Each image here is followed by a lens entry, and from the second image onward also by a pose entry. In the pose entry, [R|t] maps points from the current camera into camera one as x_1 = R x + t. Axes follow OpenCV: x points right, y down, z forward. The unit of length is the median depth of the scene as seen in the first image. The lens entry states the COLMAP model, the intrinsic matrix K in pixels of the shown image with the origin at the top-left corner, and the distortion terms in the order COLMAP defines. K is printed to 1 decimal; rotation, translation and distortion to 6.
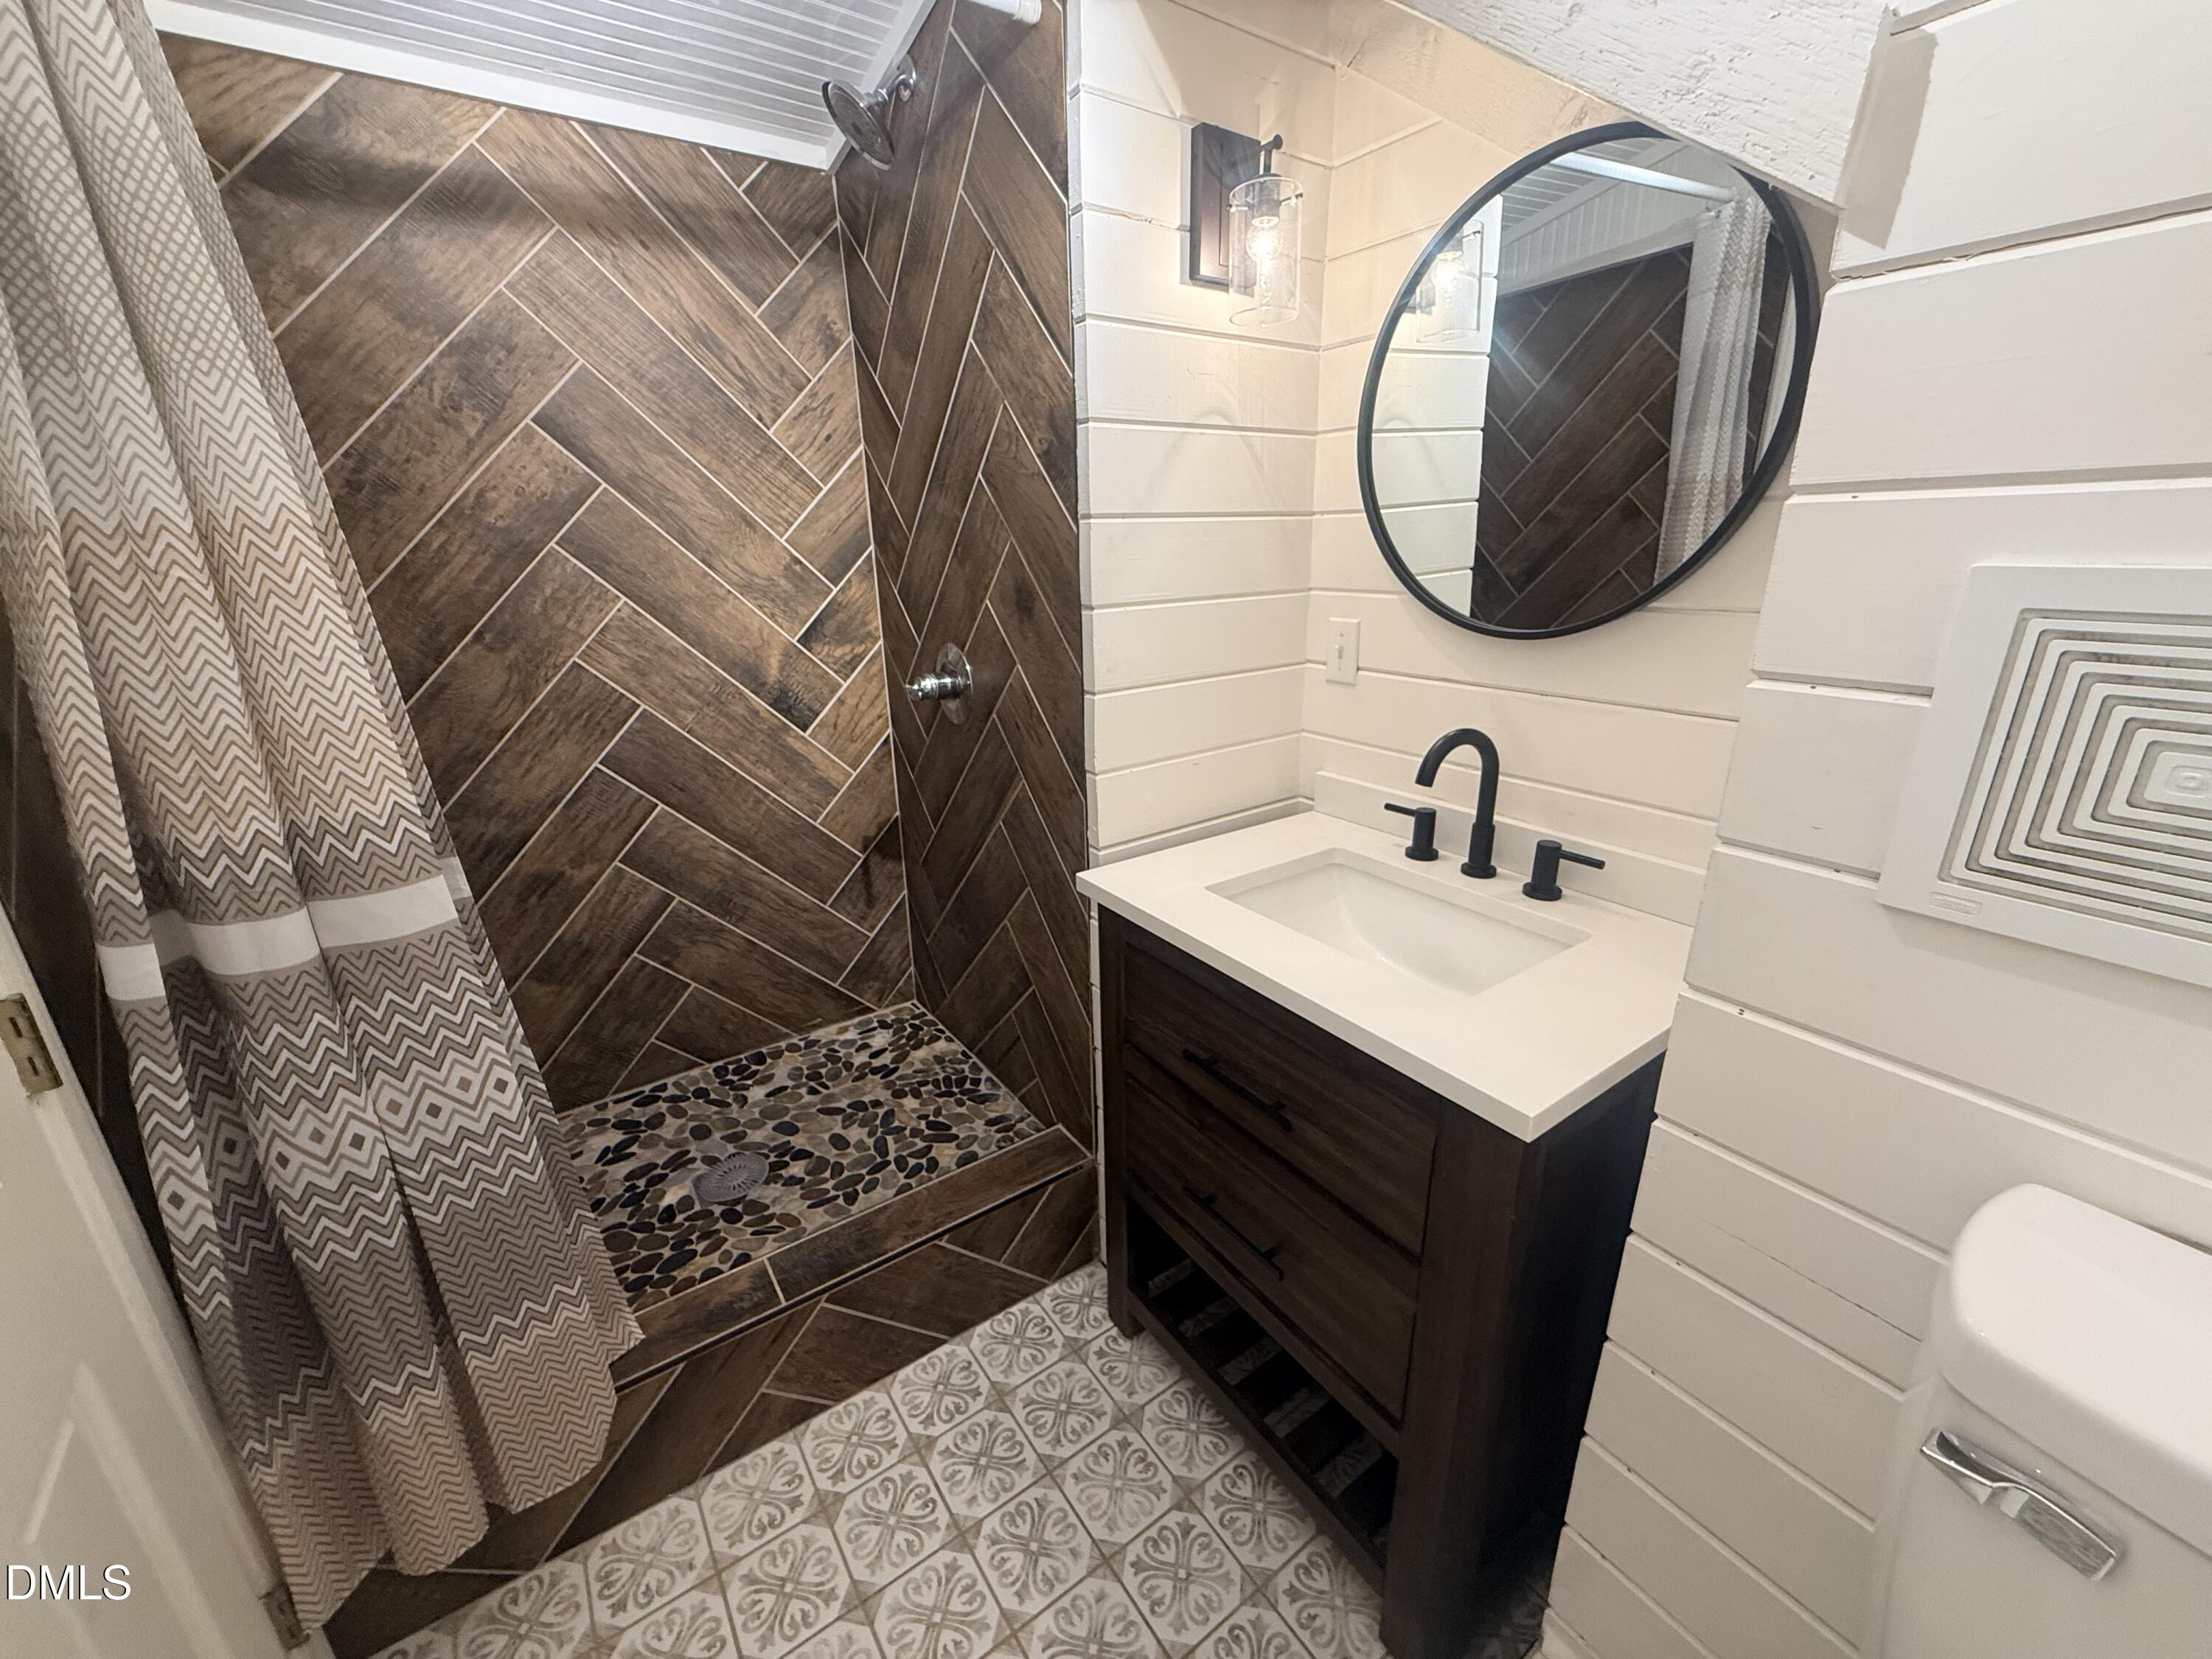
lens RADIAL K [[877.4, 0, 1103.6], [0, 877.4, 829.2], [0, 0, 1]] dist [-0.000053, 0.000030]
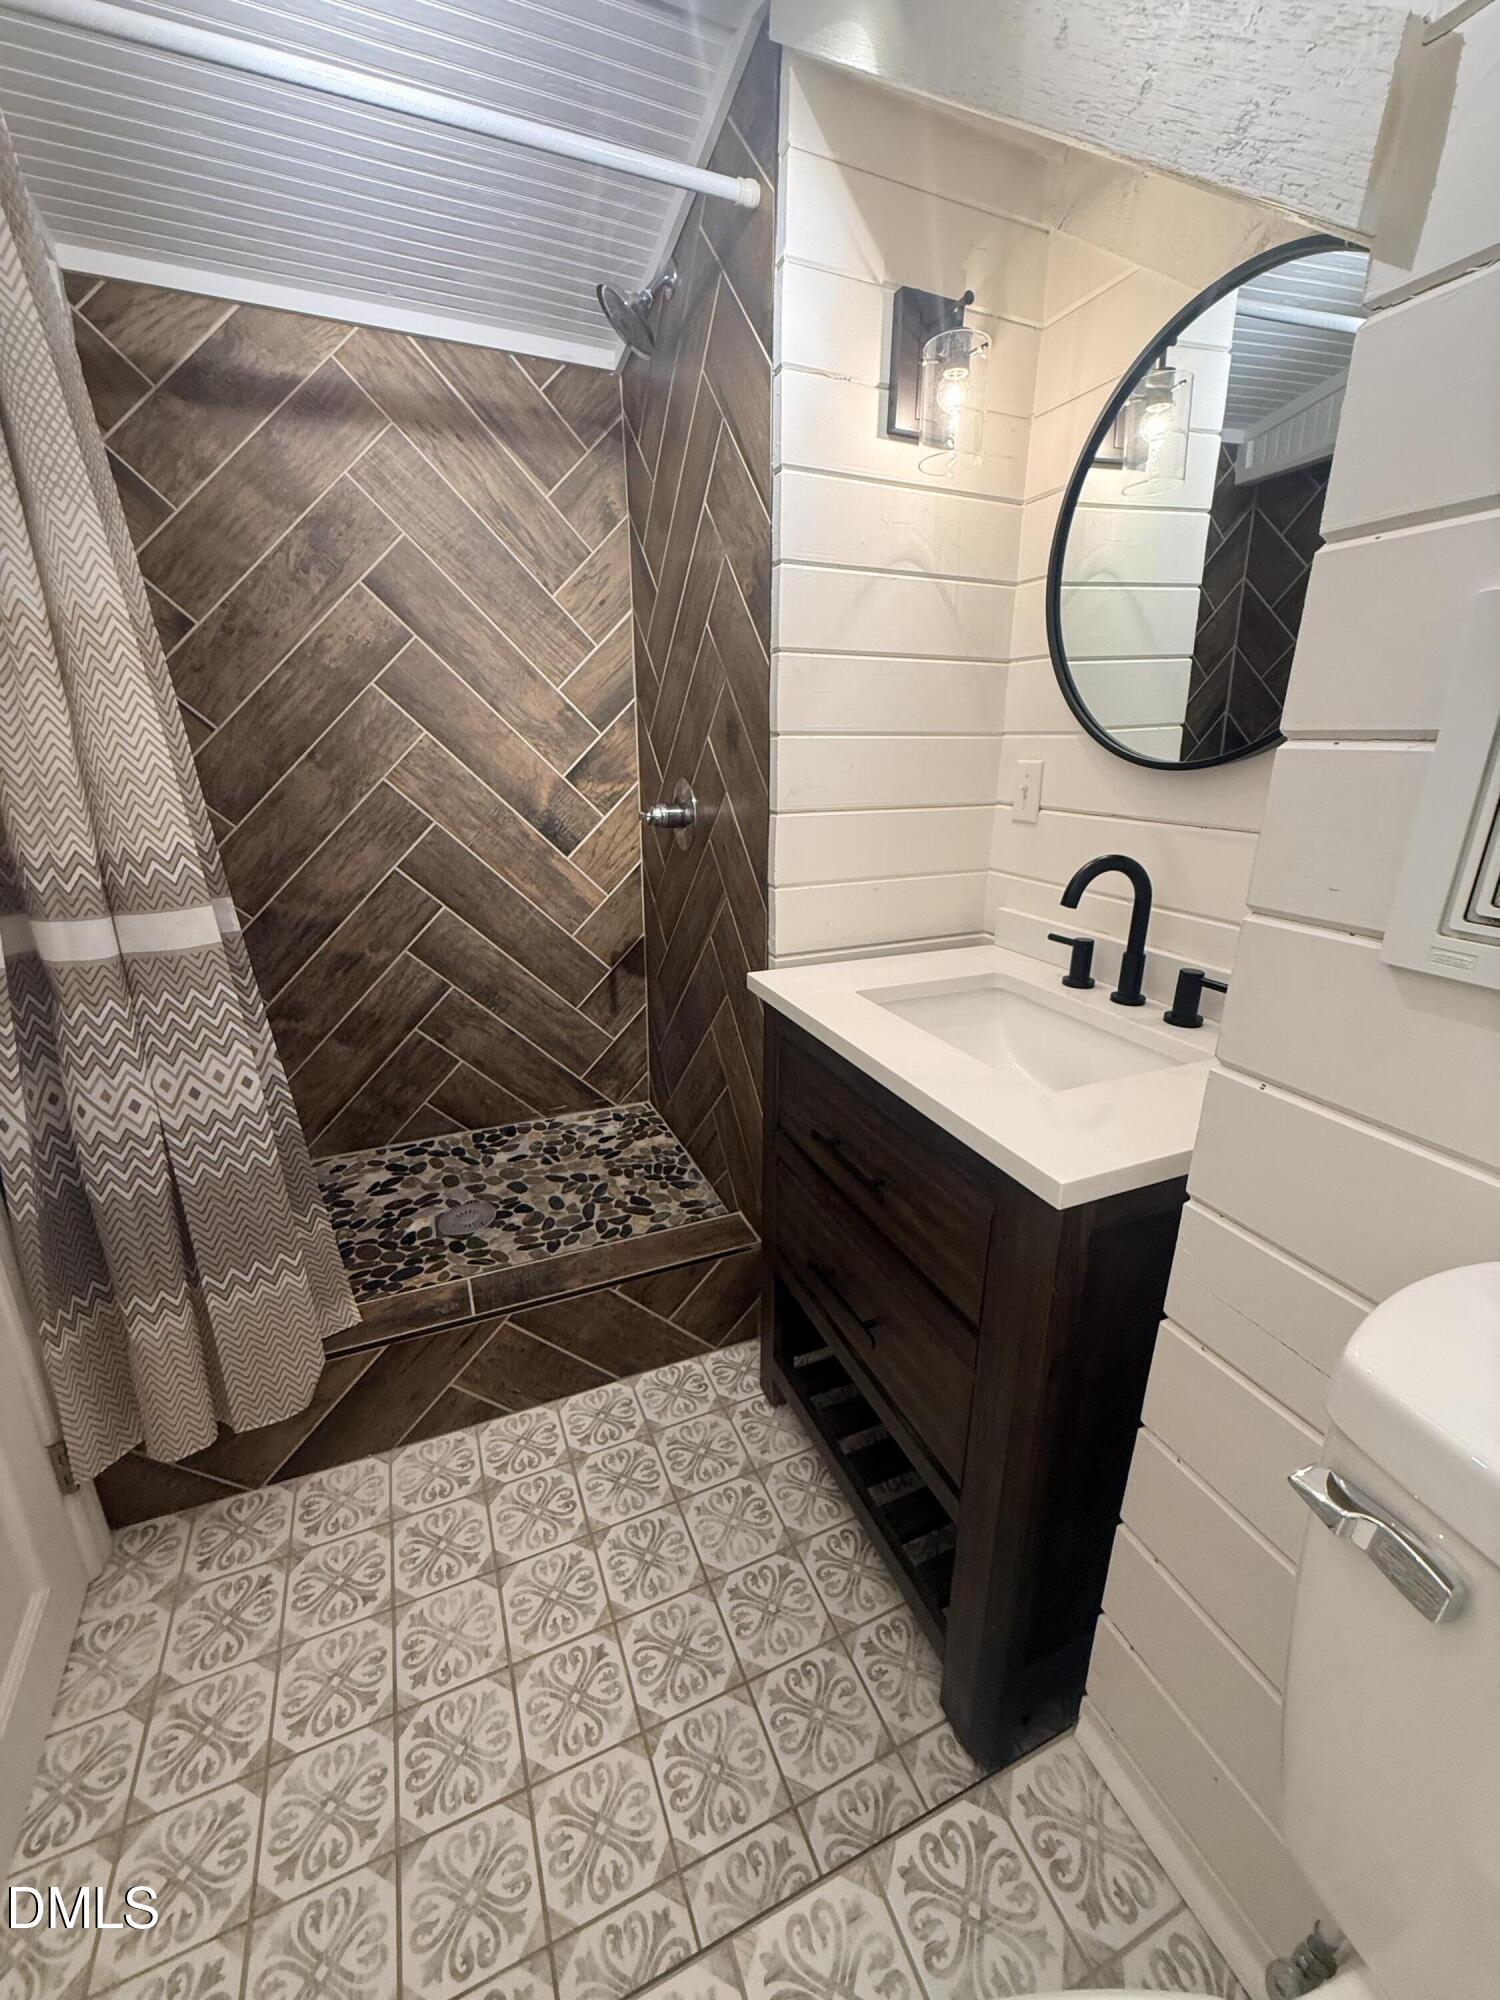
lens RADIAL K [[793.3, 0, 754.4], [0, 793.3, 995.3], [0, 0, 1]] dist [-0.000053, 0.000030]
pose [[0.980234, 0.084203, -0.179031, 0.178950], [-0.085662, 0.996324, -0.000421, 0.087494], [0.178337, 0.015748, 0.983843, 0.009655]]
